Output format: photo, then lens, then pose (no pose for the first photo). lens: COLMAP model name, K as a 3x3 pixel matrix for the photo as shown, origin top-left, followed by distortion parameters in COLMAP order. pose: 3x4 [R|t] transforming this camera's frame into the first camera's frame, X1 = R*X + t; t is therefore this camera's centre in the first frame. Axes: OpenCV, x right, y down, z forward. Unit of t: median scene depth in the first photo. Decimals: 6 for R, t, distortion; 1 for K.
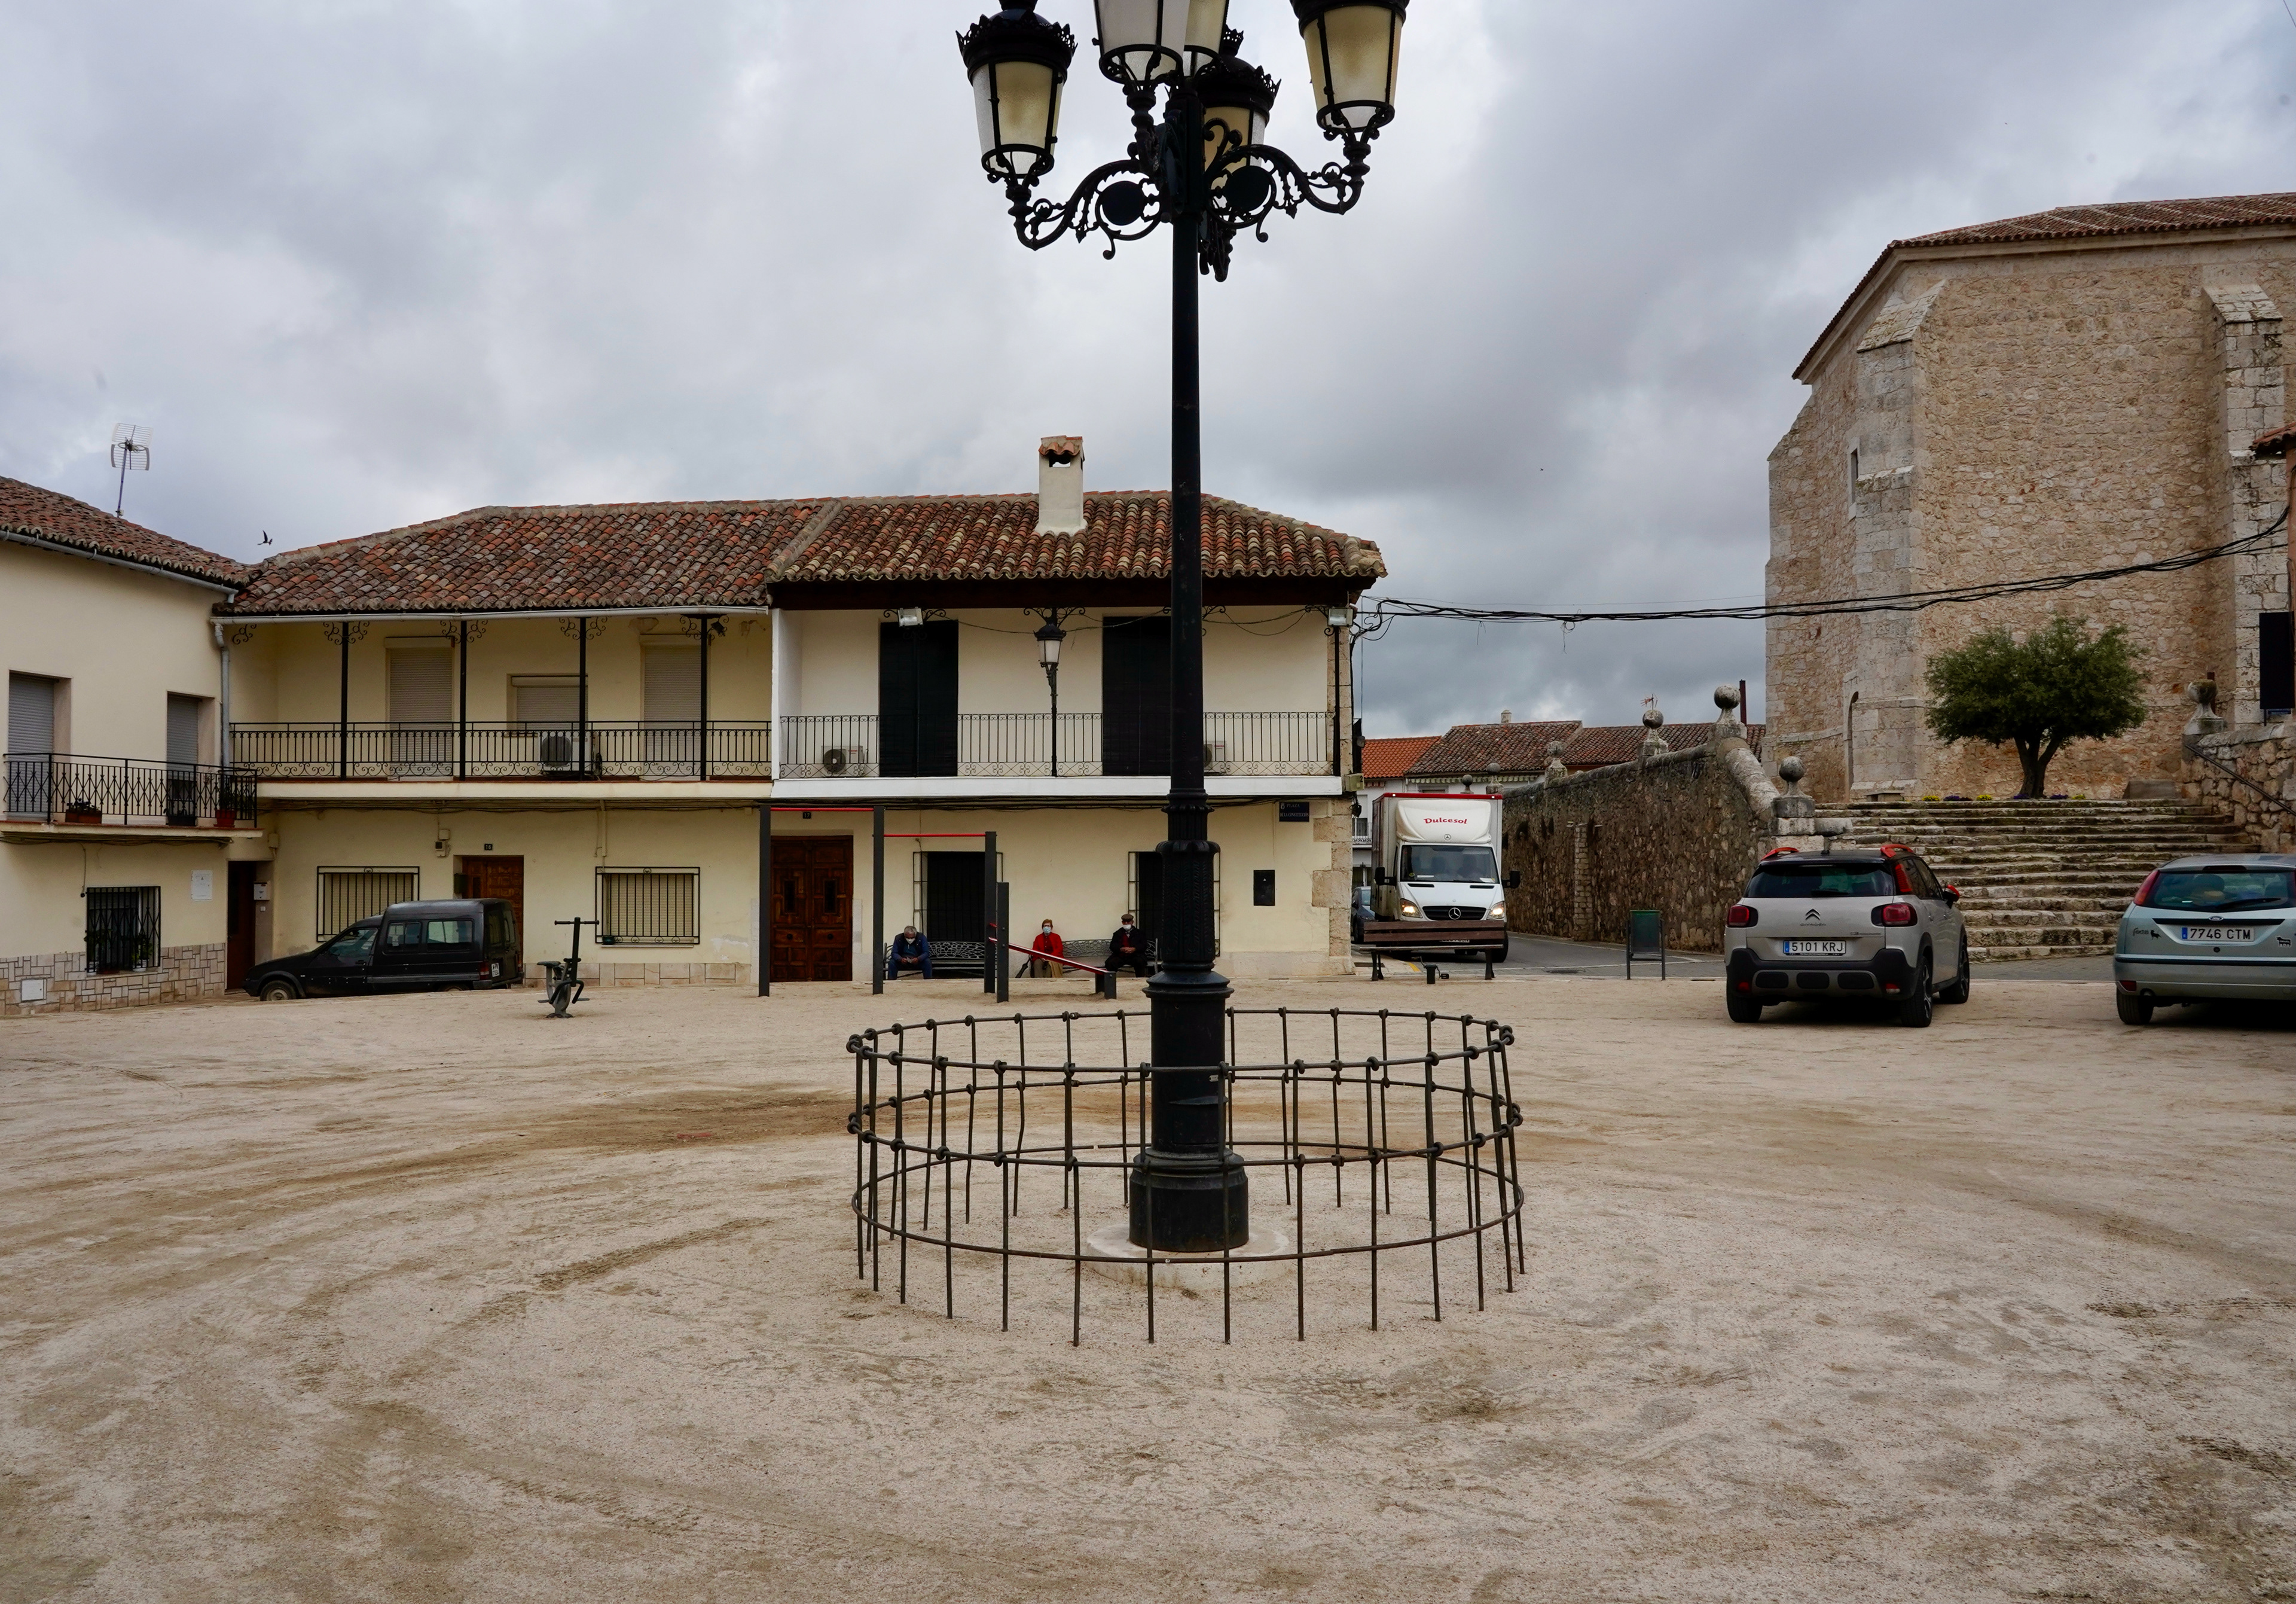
lens RADIAL K [[1861.9, 0, 1154.8], [0, 1861.9, 809.0], [0, 0, 1]] dist [0.015503, 0.014476]
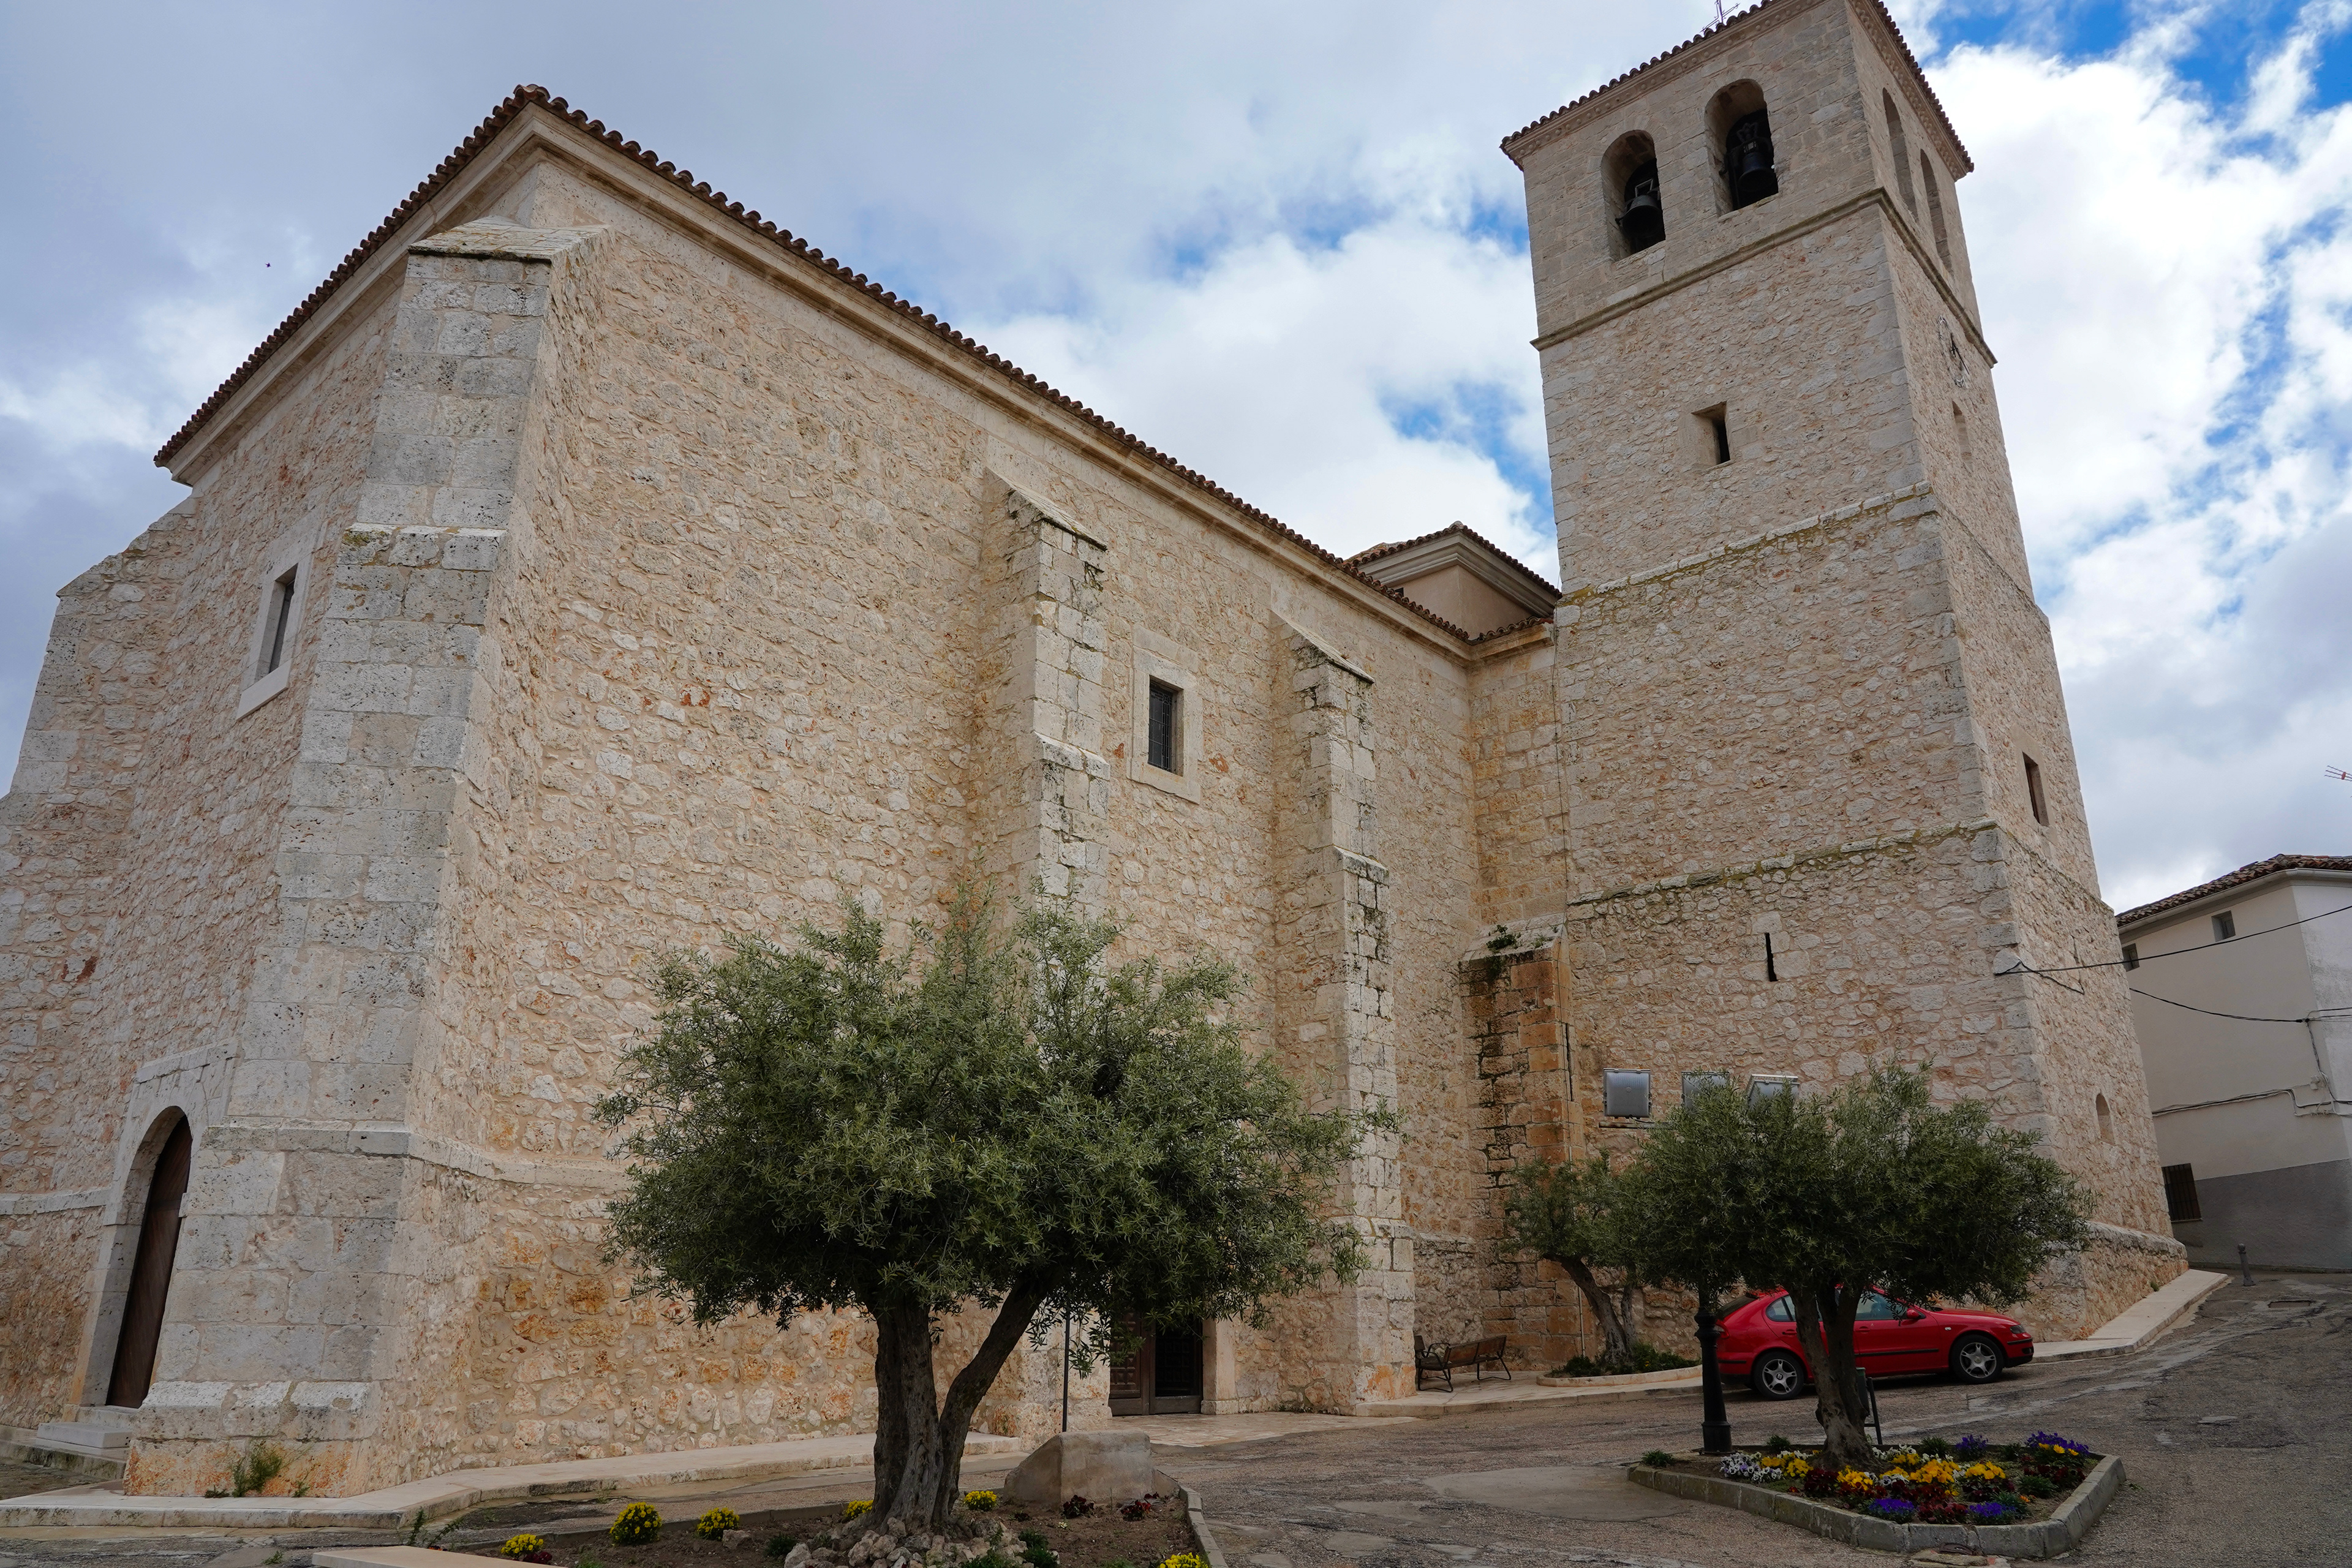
lens RADIAL K [[1606.7, 0, 1184.0], [0, 1606.7, 788.6], [0, 0, 1]] dist [-0.029399, -0.000087]
pose [[0.552012, 0.281711, 0.784807, 0.232729], [-0.036892, 0.948530, -0.314532, -0.031512], [-0.833020, 0.144672, 0.533993, 0.698759]]
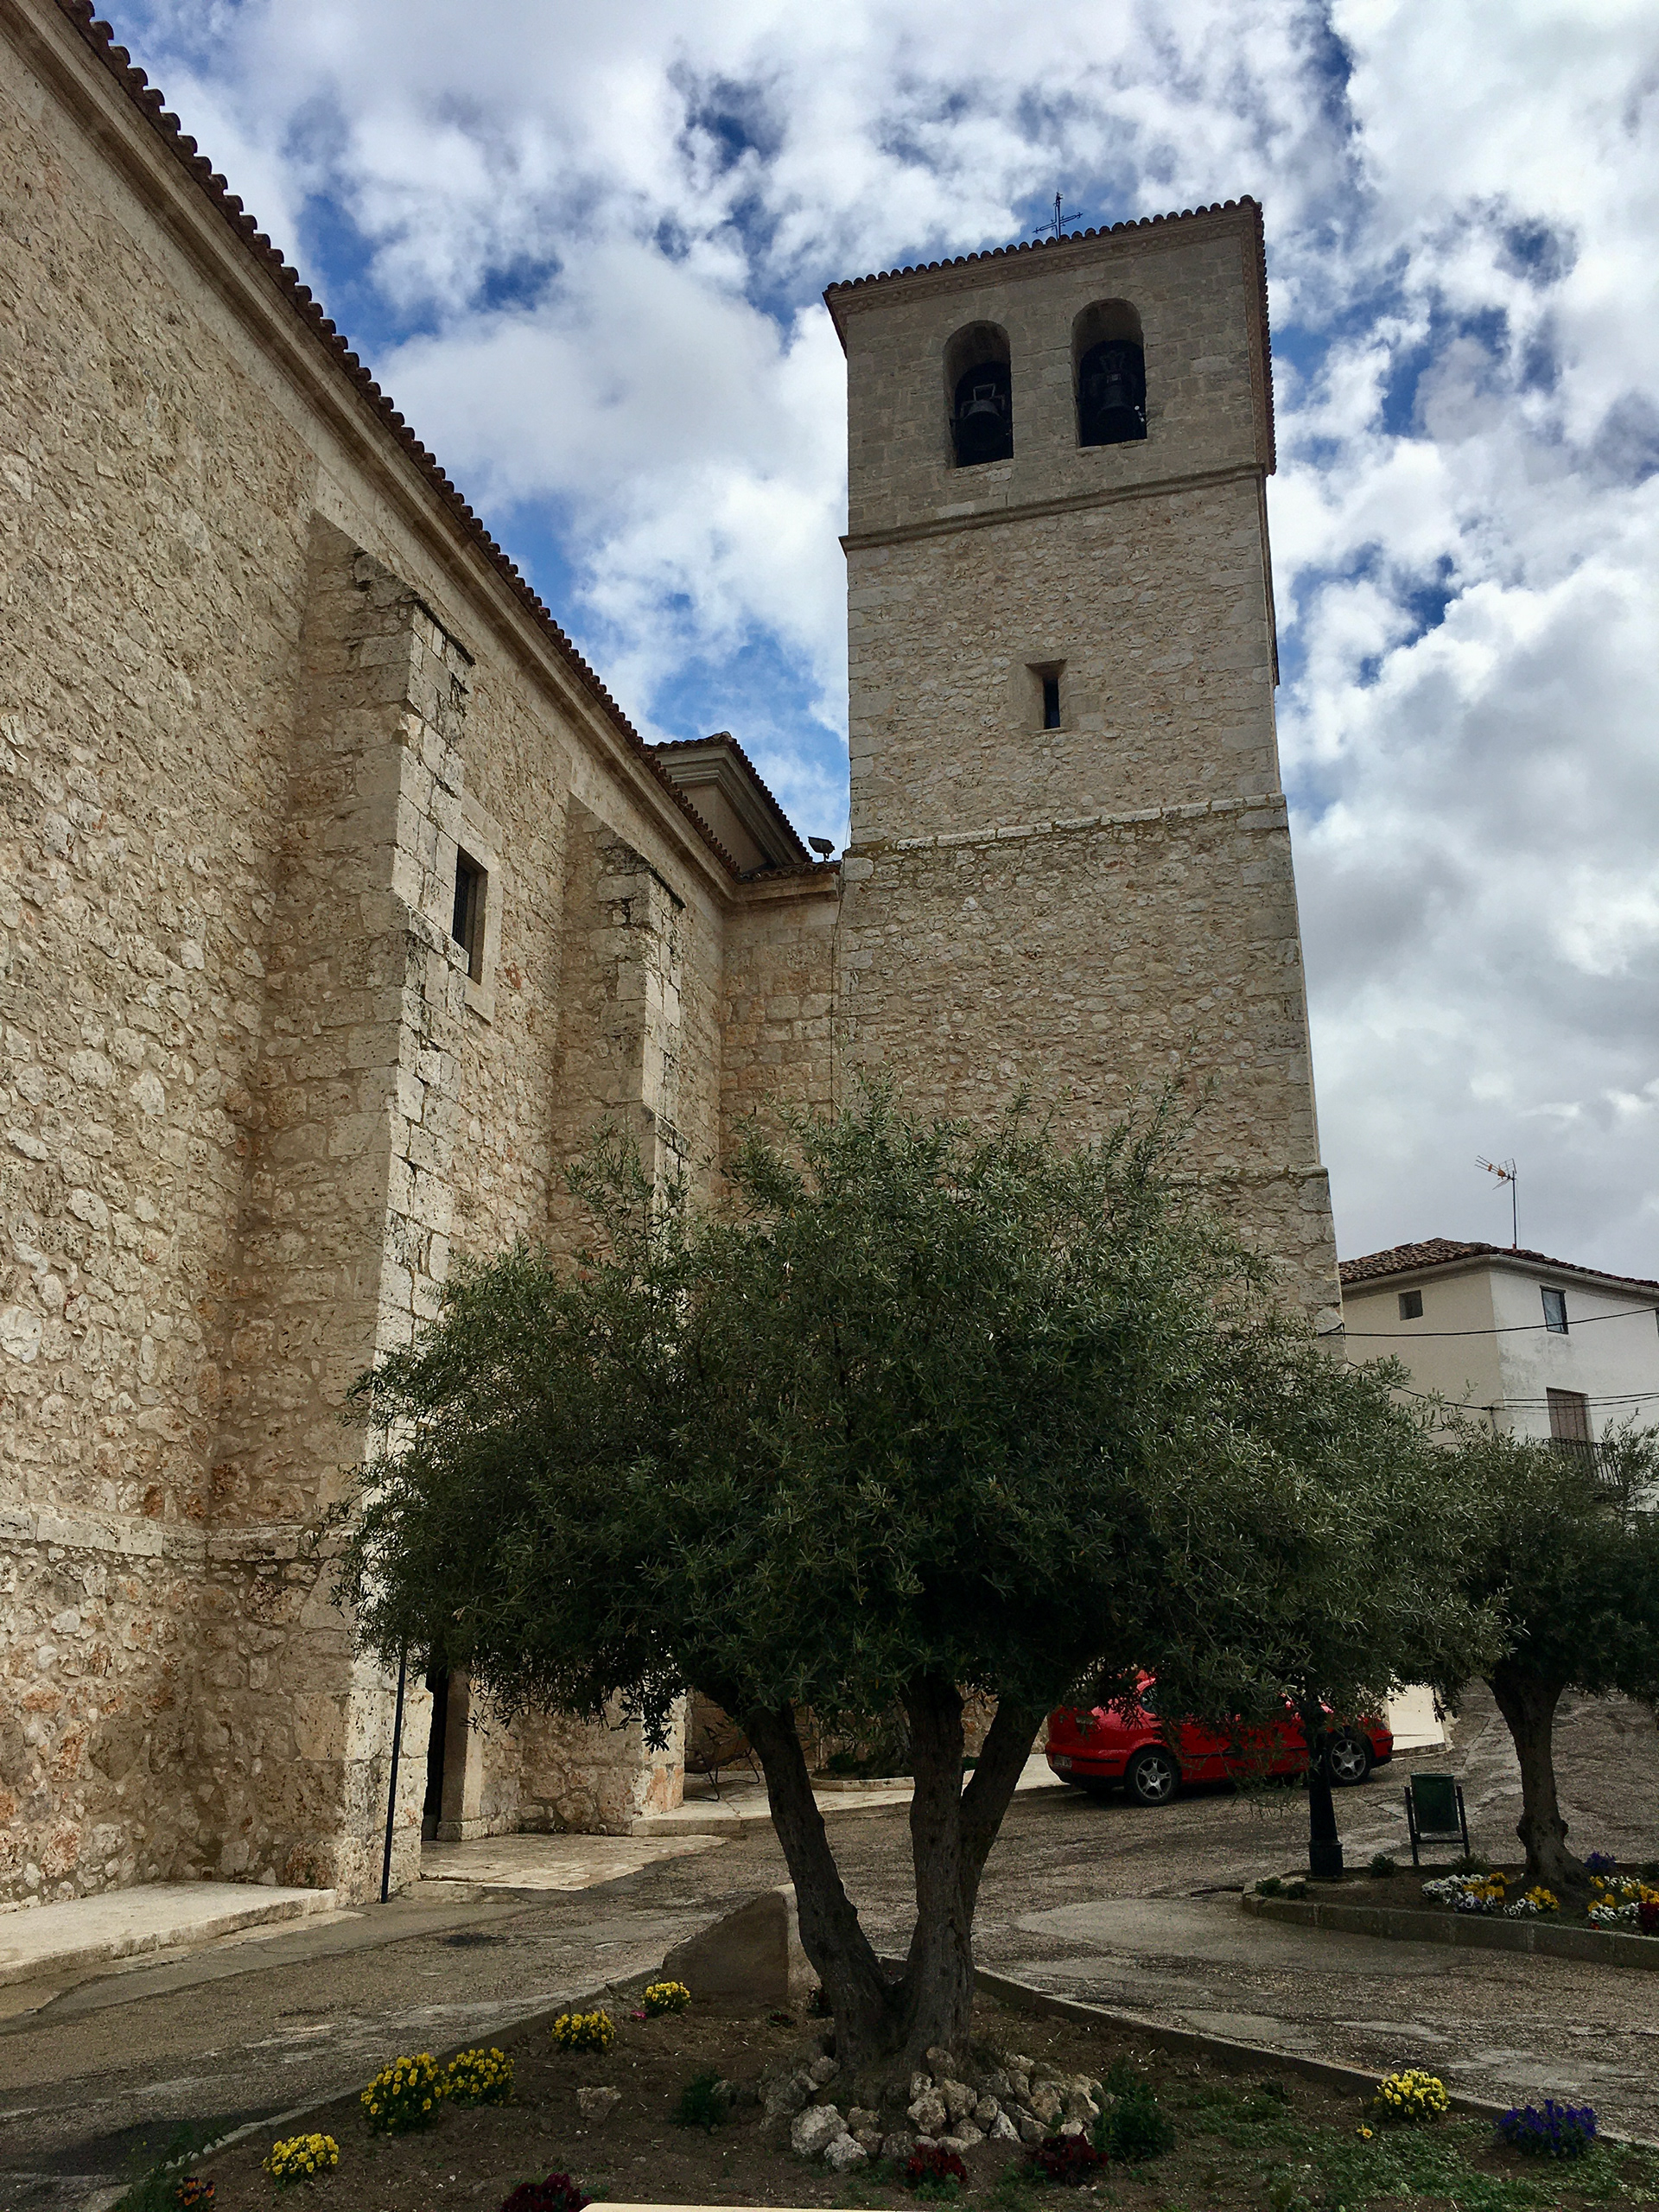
lens RADIAL K [[1889.4, 0, 850.3], [0, 1889.4, 1078.8], [0, 0, 1]] dist [0.063336, -0.060362]
pose [[0.129749, 0.325641, 0.936549, 0.225077], [-0.032314, 0.945420, -0.324248, -0.030077], [-0.991020, 0.011807, 0.133190, 0.828571]]
